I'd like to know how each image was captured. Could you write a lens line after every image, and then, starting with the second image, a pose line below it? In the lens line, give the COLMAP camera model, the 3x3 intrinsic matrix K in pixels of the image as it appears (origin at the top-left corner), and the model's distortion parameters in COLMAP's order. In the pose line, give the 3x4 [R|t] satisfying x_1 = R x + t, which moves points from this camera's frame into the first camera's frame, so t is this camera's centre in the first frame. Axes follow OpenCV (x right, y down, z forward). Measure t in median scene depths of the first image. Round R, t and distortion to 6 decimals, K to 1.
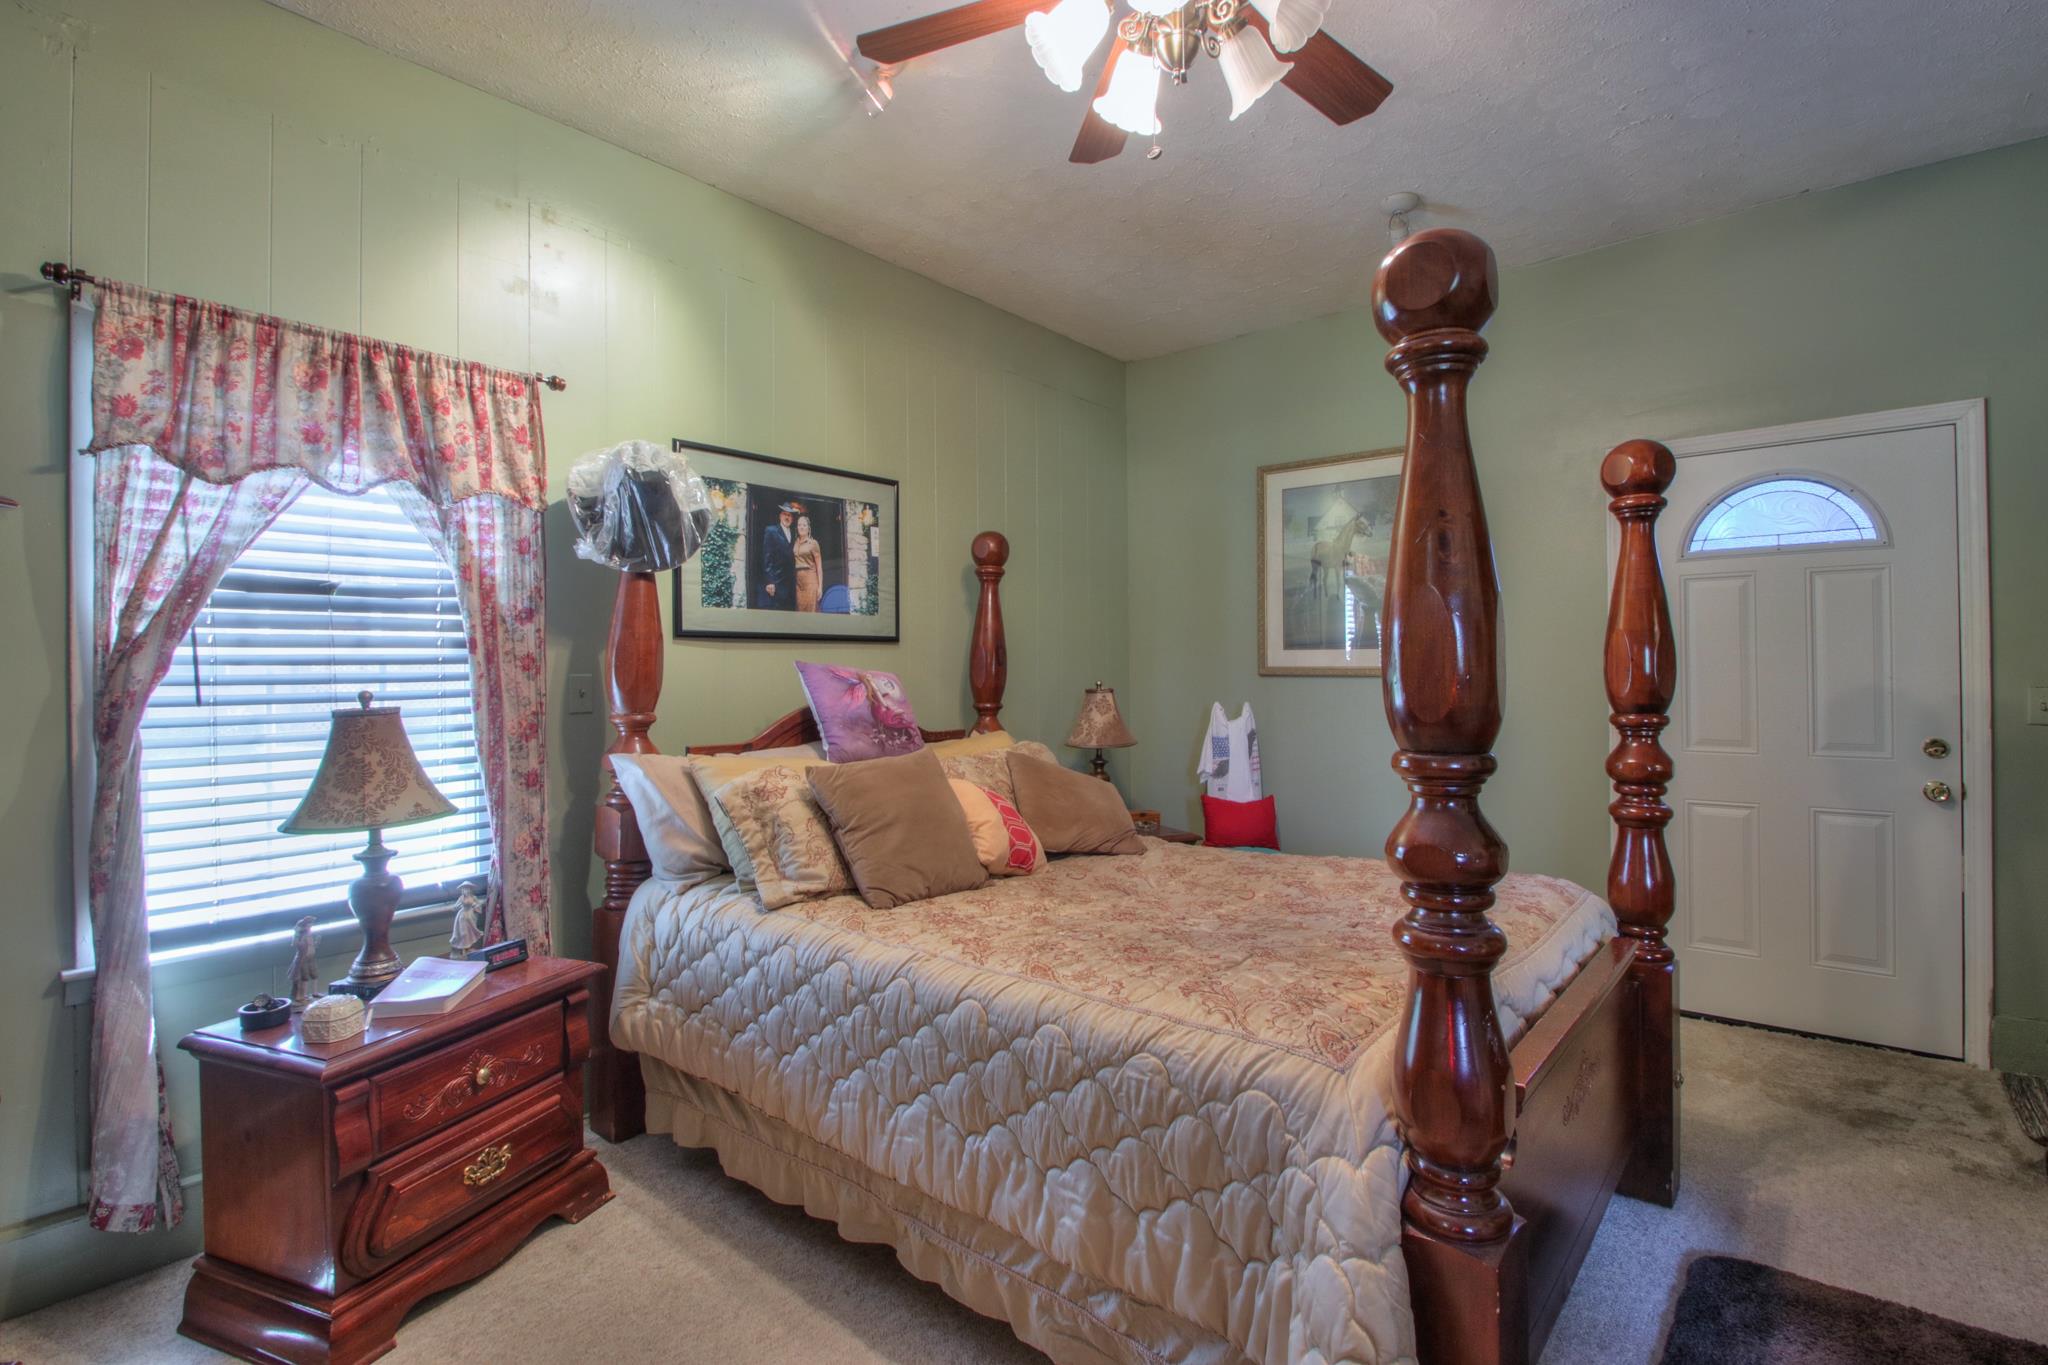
lens RADIAL K [[990.8, 0, 1034.3], [0, 990.8, 683.3], [0, 0, 1]] dist [0.001418, 0.000098]
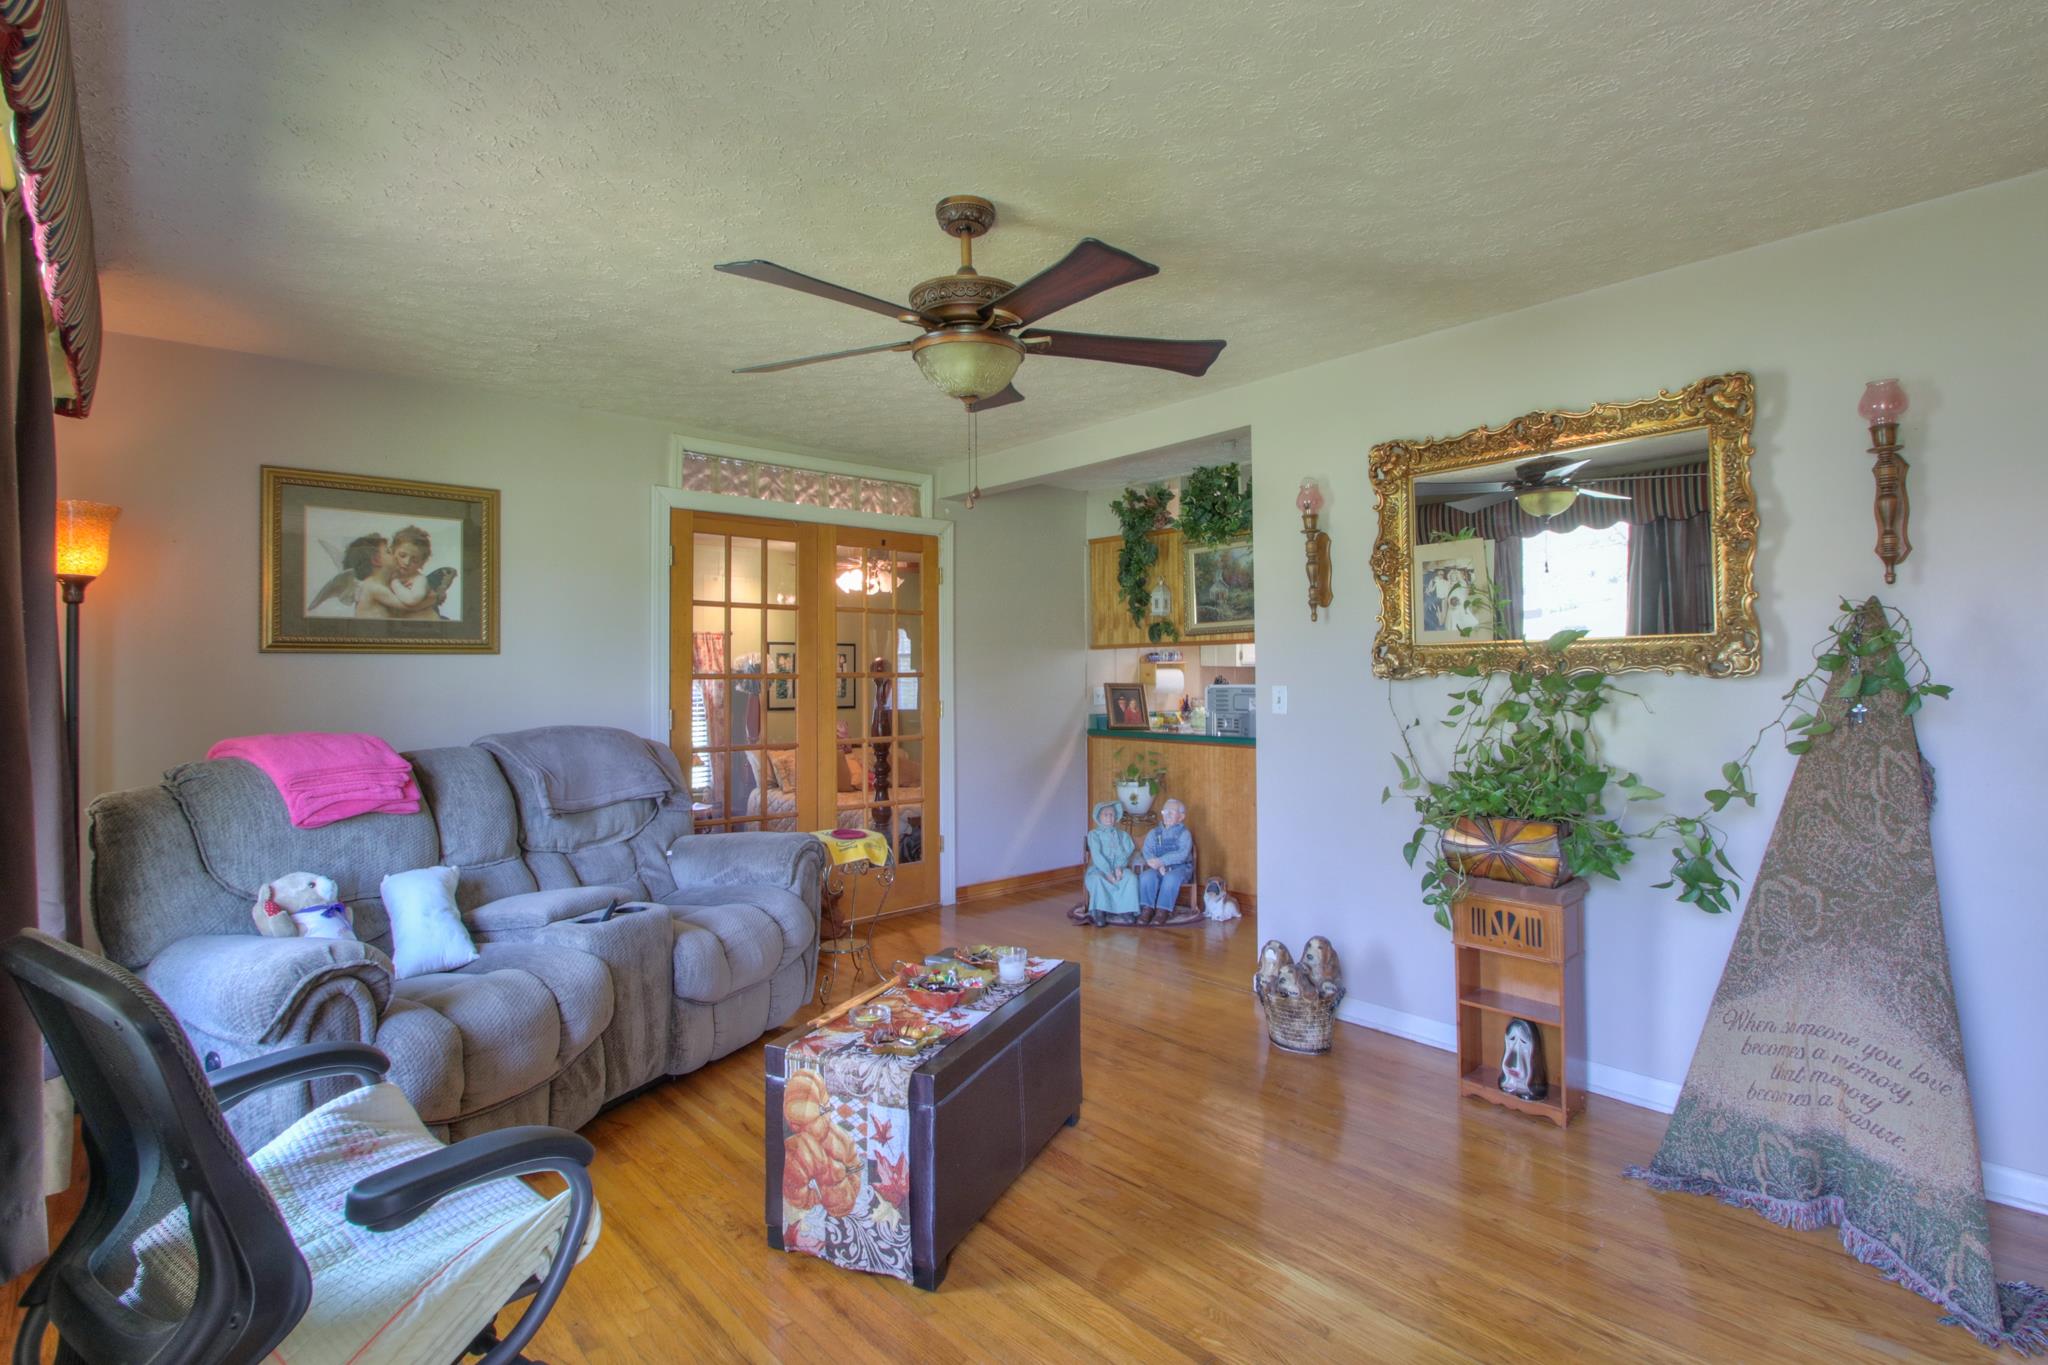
lens RADIAL K [[990.8, 0, 1017.4], [0, 990.8, 676.3], [0, 0, 1]] dist [0.001418, 0.000098]
pose [[0.988706, 0.004517, -0.149797, 0.977179], [-0.005811, 0.999949, -0.008205, -0.154835], [0.149753, 0.008983, 0.988683, -2.162705]]
